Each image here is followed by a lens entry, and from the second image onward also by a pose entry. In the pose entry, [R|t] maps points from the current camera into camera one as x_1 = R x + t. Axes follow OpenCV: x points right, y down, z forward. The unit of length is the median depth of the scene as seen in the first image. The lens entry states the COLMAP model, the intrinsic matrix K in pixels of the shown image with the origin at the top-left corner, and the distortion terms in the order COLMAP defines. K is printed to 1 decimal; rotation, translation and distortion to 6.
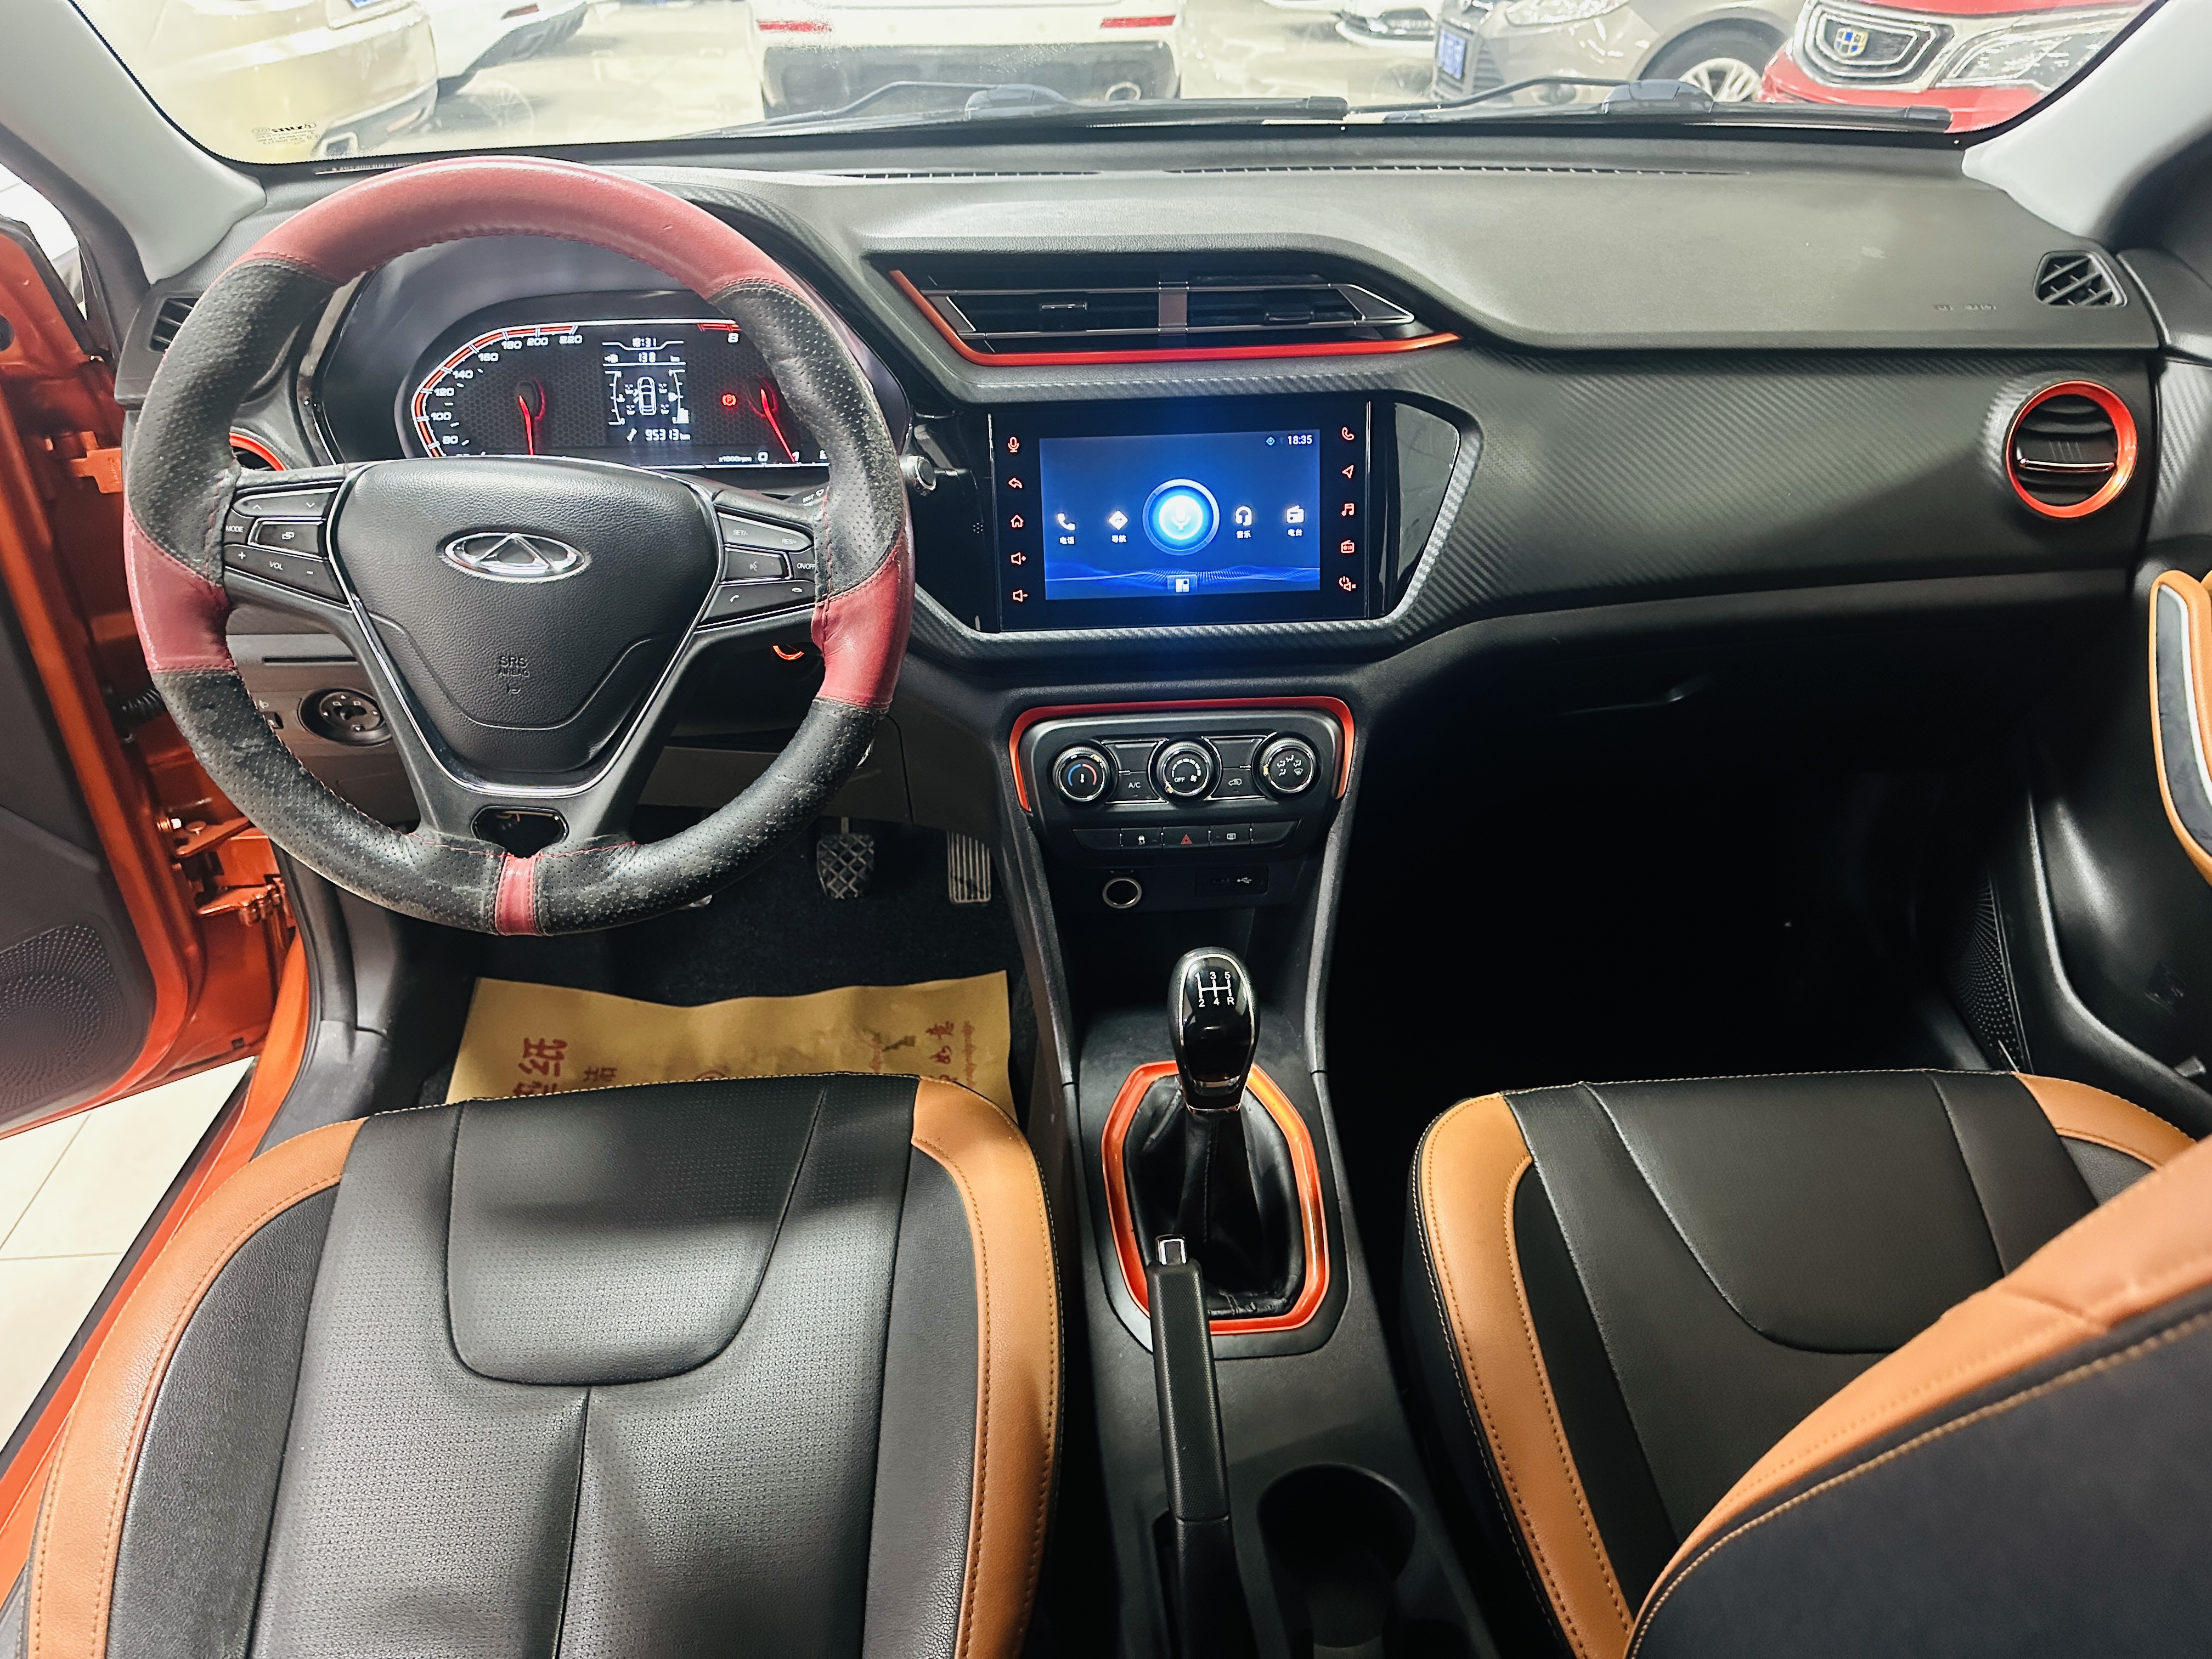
lens RADIAL K [[1532.6, 0, 1106.0], [0, 1532.6, 829.5], [0, 0, 1]] dist [-0.033532, -0.000559]
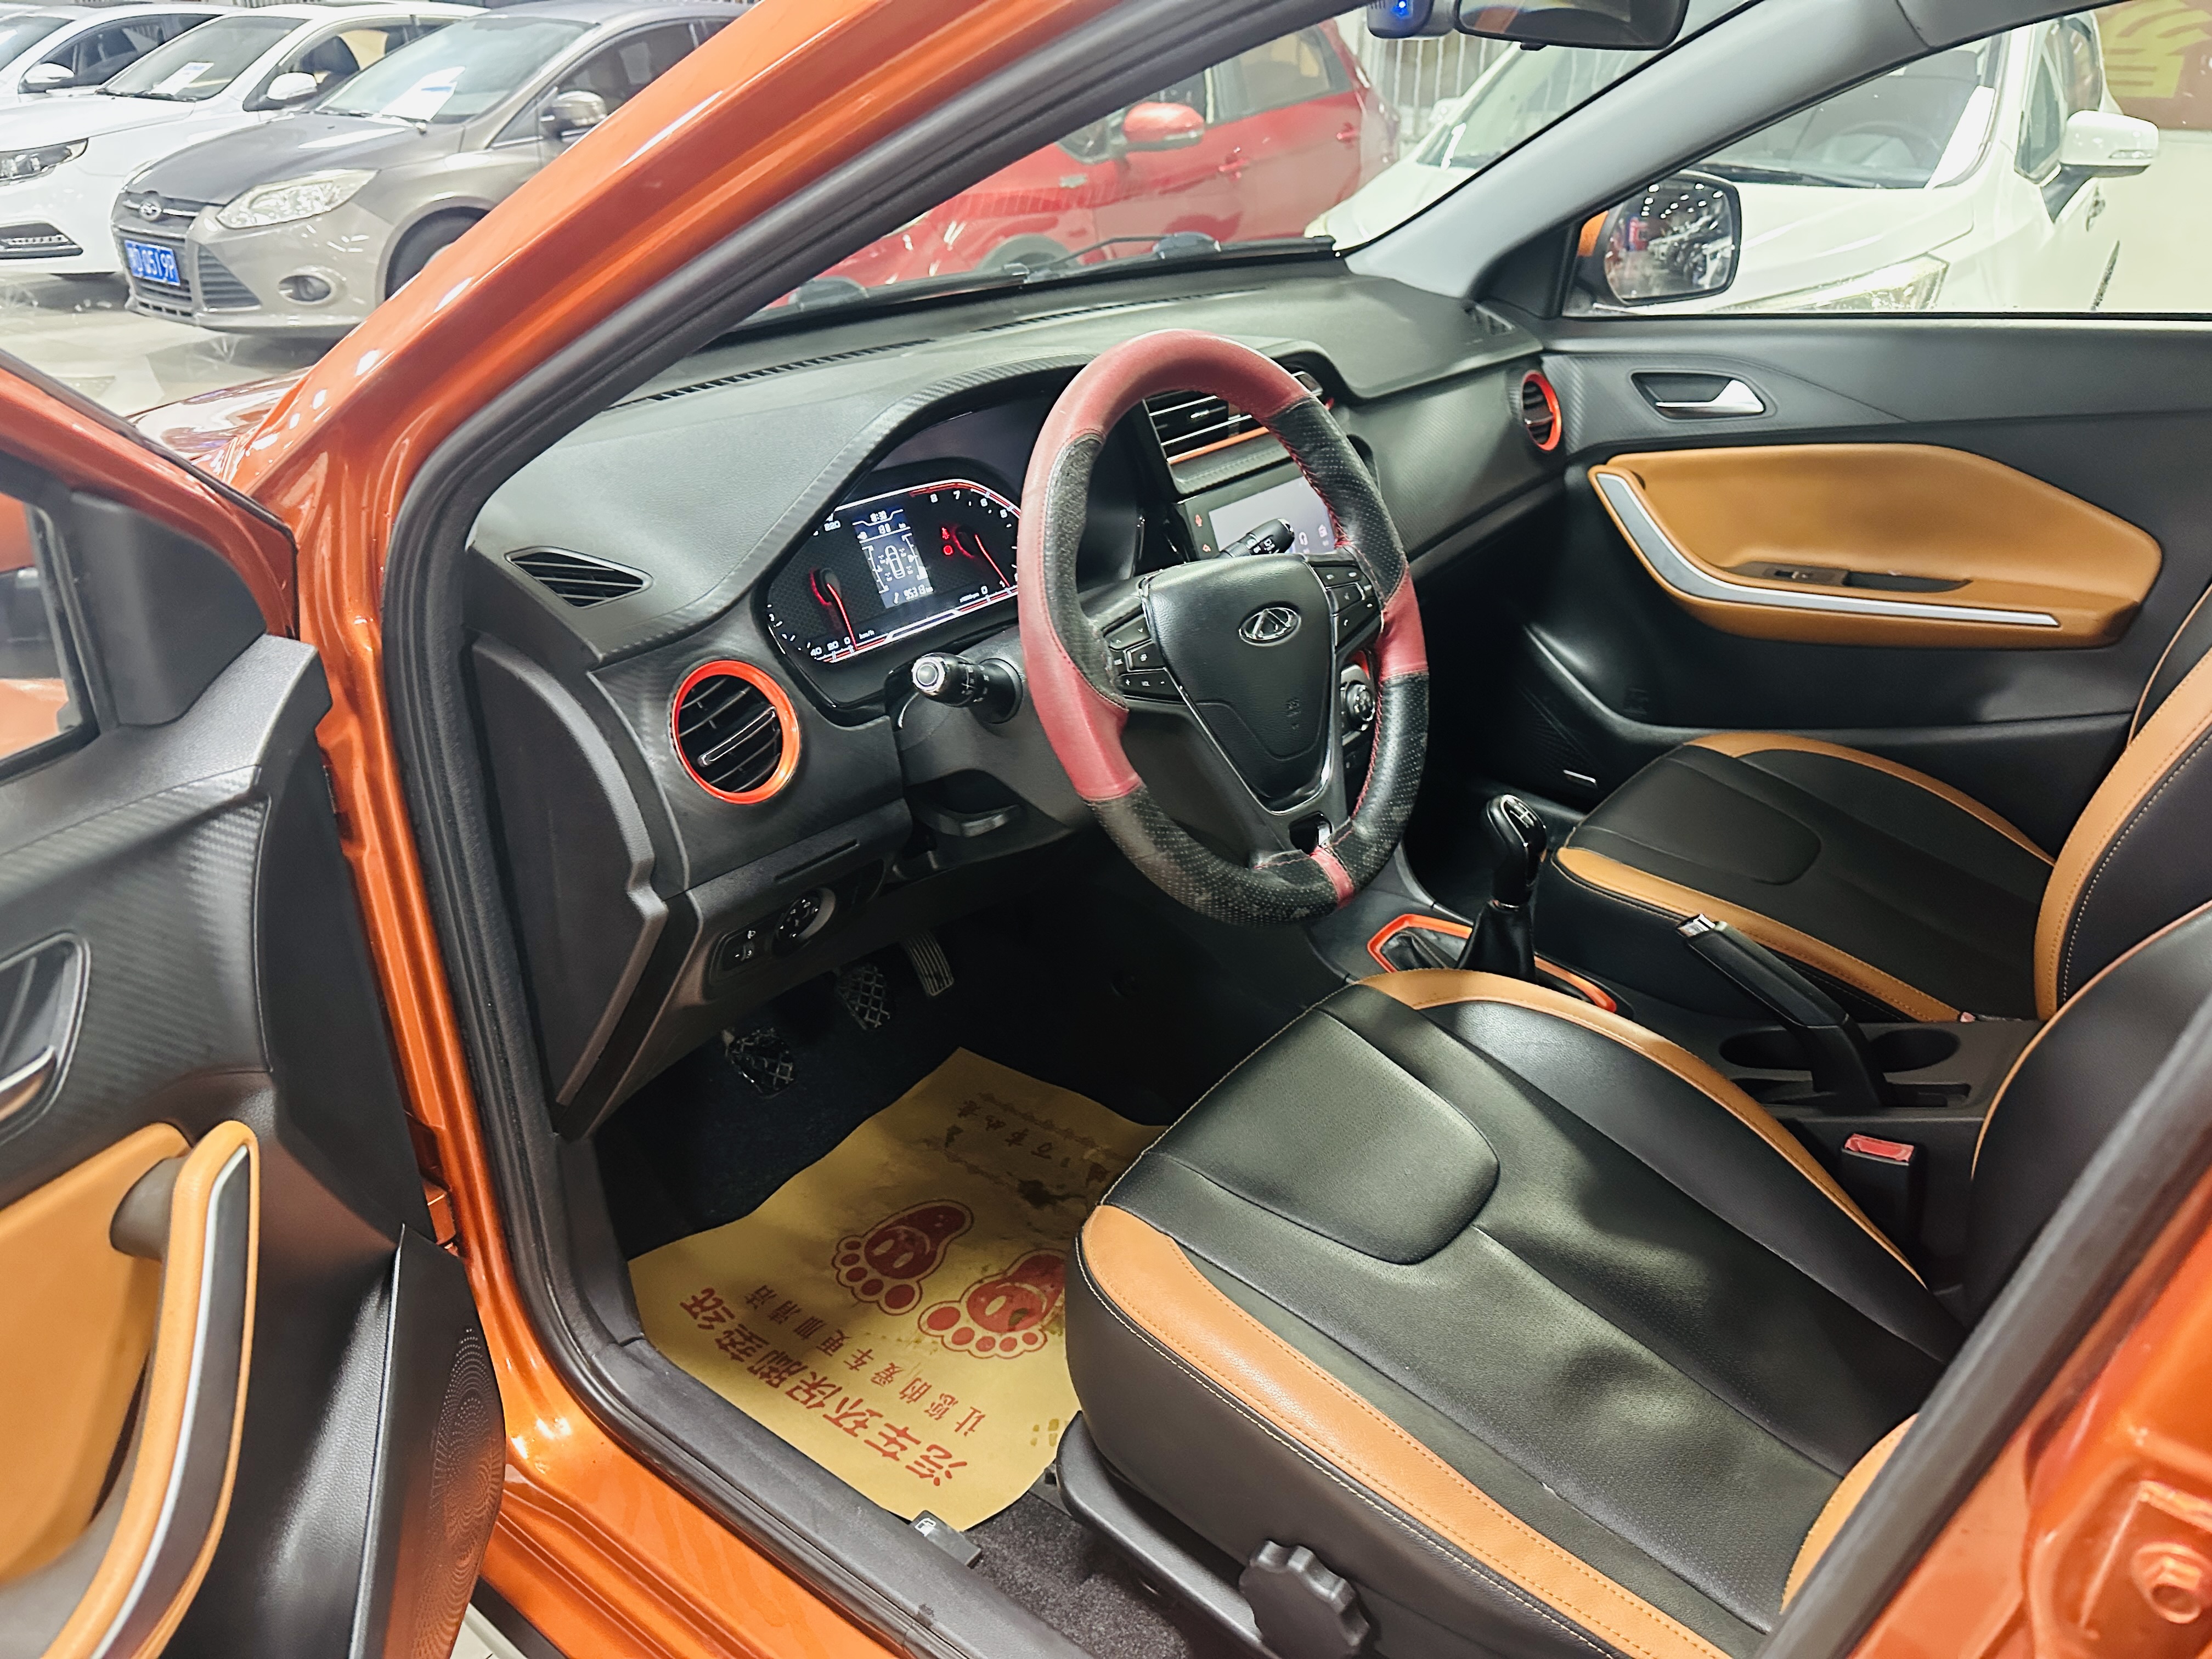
lens RADIAL K [[1532.6, 0, 1106.0], [0, 1532.6, 829.5], [0, 0, 1]] dist [-0.033532, -0.000559]
pose [[0.674150, -0.329330, 0.661107, -0.989761], [0.392791, 0.917878, 0.056699, -0.107142], [-0.625489, 0.221454, 0.748146, 0.110739]]
